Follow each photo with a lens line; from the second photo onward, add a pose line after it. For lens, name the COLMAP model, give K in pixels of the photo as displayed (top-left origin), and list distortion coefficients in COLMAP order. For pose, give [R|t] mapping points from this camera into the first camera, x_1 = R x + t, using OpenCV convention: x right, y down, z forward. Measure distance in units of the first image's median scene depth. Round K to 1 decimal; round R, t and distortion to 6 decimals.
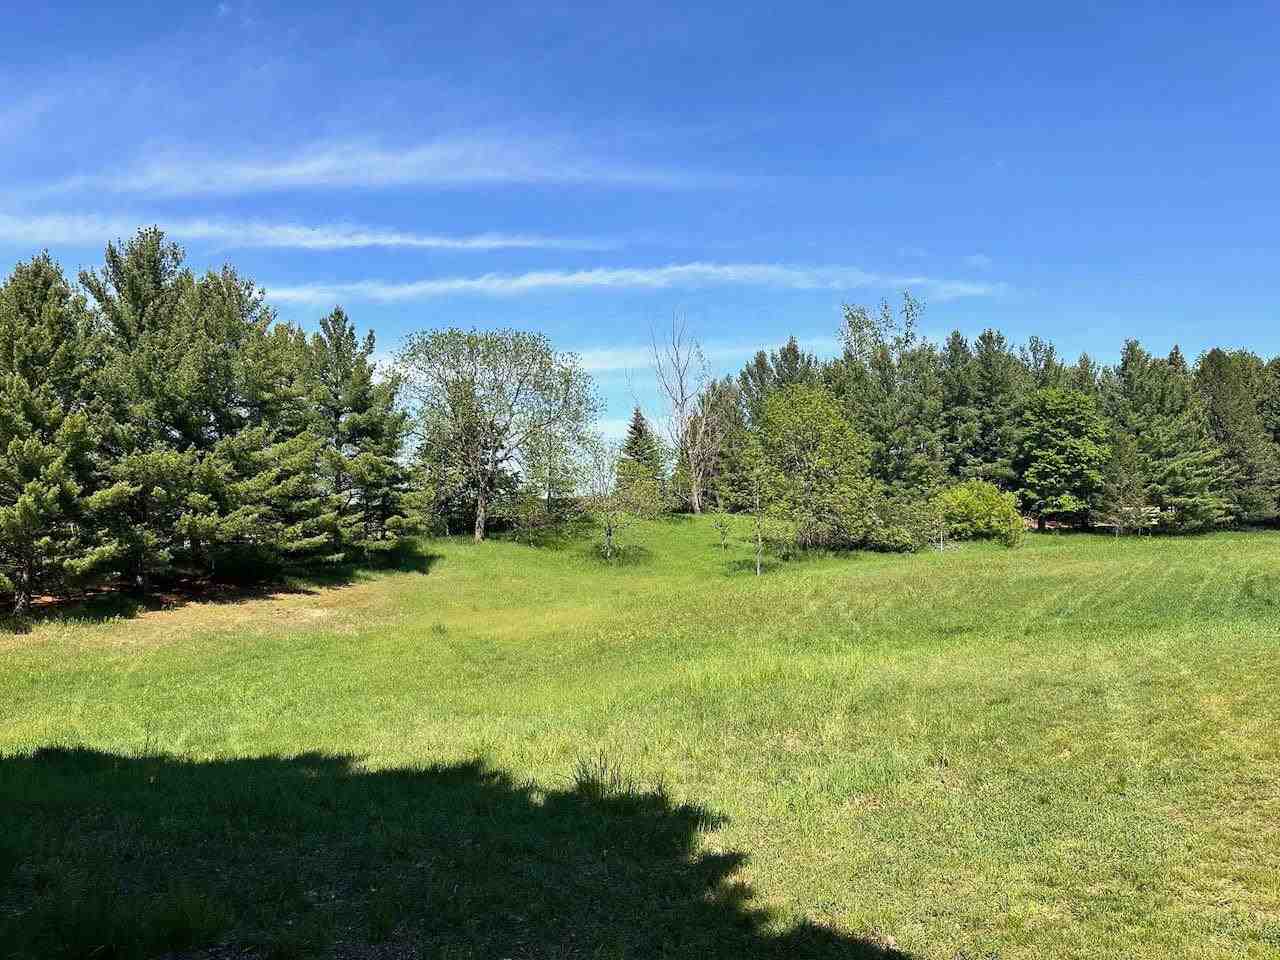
lens RADIAL K [[884.9, 0, 638.3], [0, 884.9, 472.7], [0, 0, 1]] dist [0.034993, -0.011054]
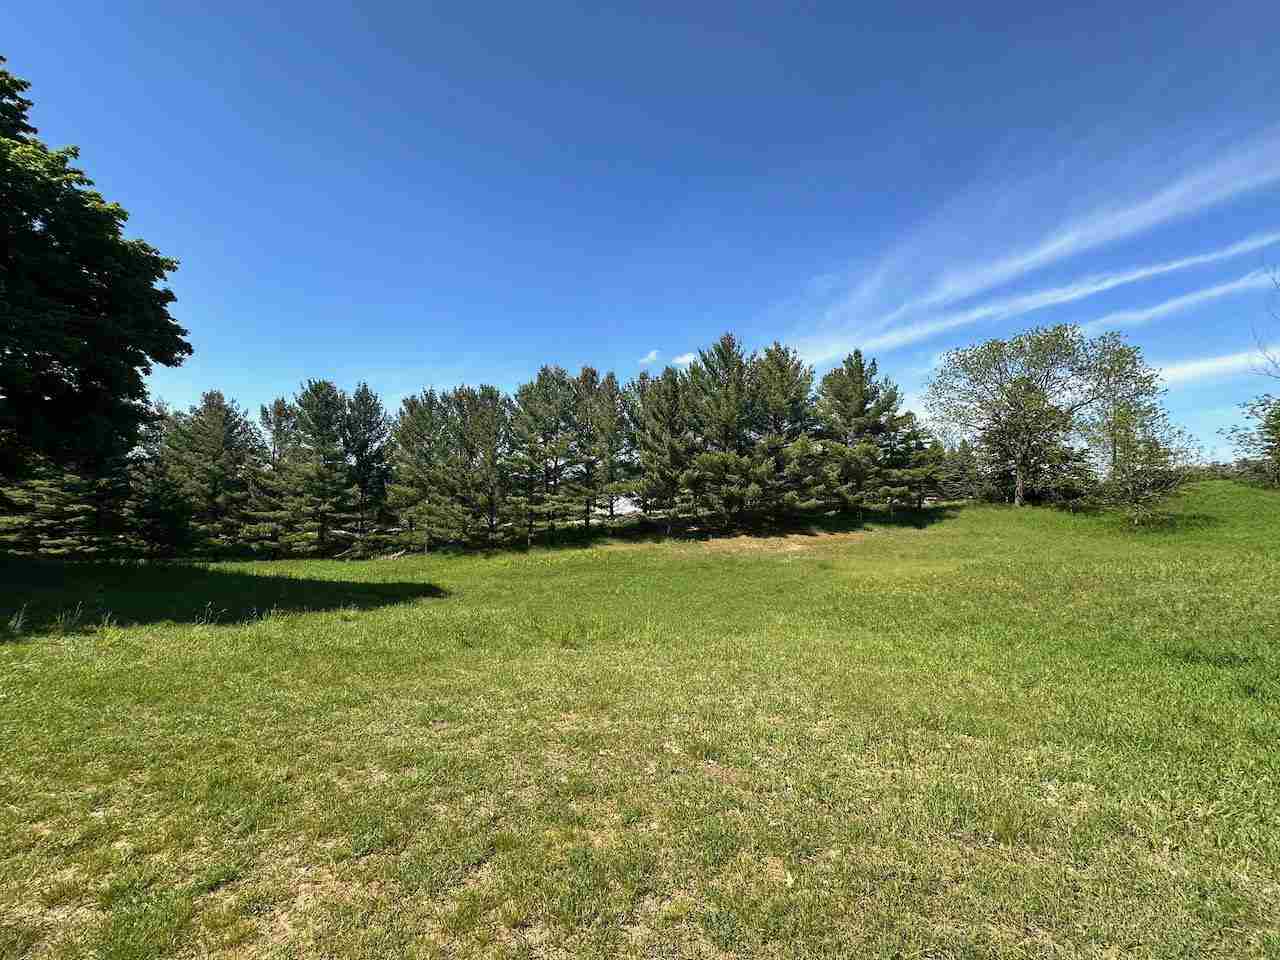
lens RADIAL K [[507.5, 0, 638.1], [0, 507.5, 483.6], [0, 0, 1]] dist [-0.007343, 0.001528]
pose [[0.484648, -0.016770, -0.874548, 0.180968], [0.047476, 0.998847, 0.007156, 0.014625], [0.873420, -0.044988, 0.484885, 0.197490]]
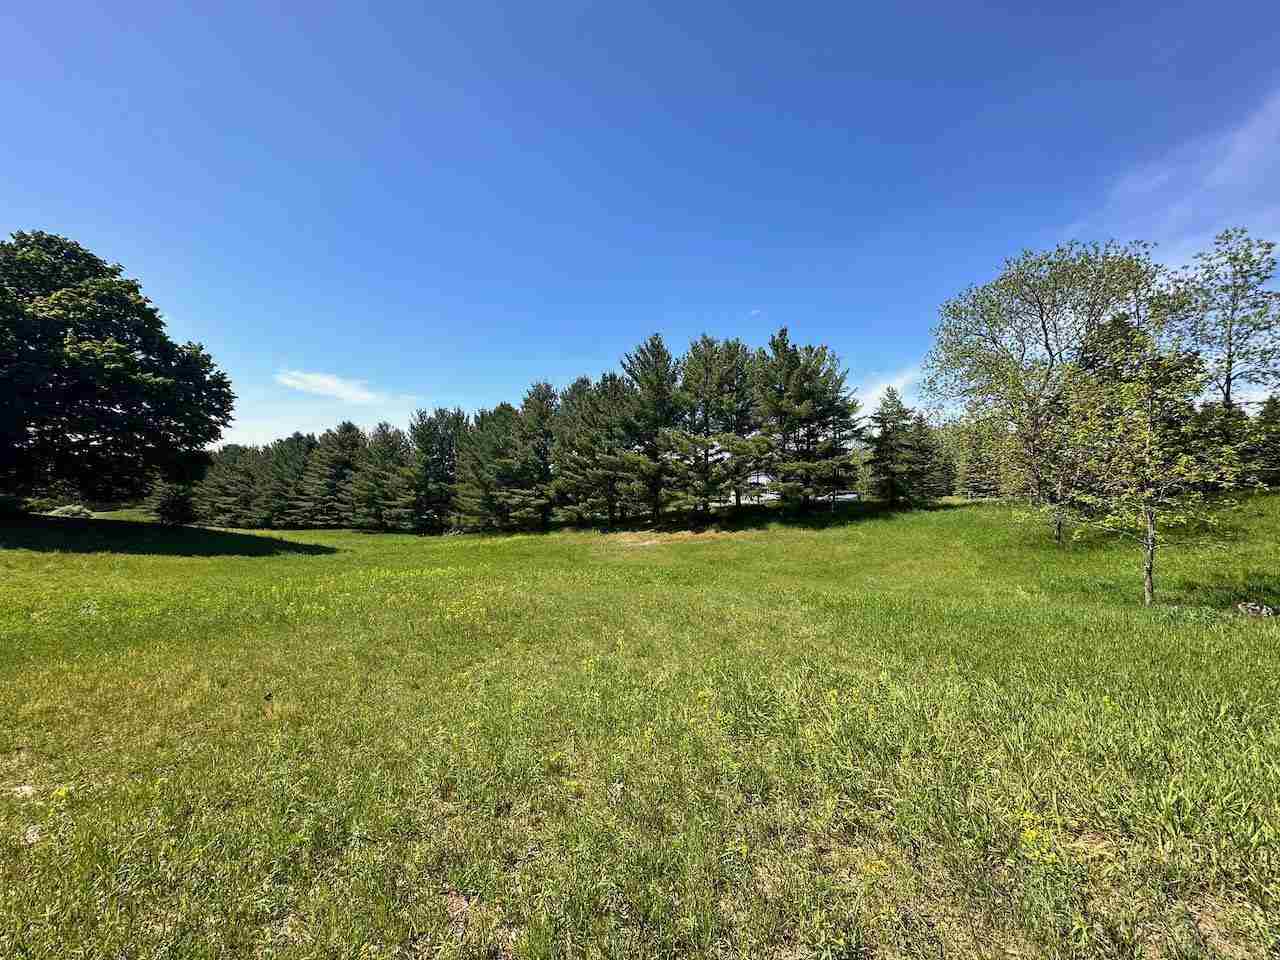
lens RADIAL K [[507.5, 0, 635.8], [0, 507.5, 481.1], [0, 0, 1]] dist [-0.007343, 0.001528]
pose [[-0.035674, 0.002099, -0.999361, 0.342883], [0.065408, 0.997859, -0.000239, 0.025364], [0.997221, -0.065374, -0.035735, 0.611794]]
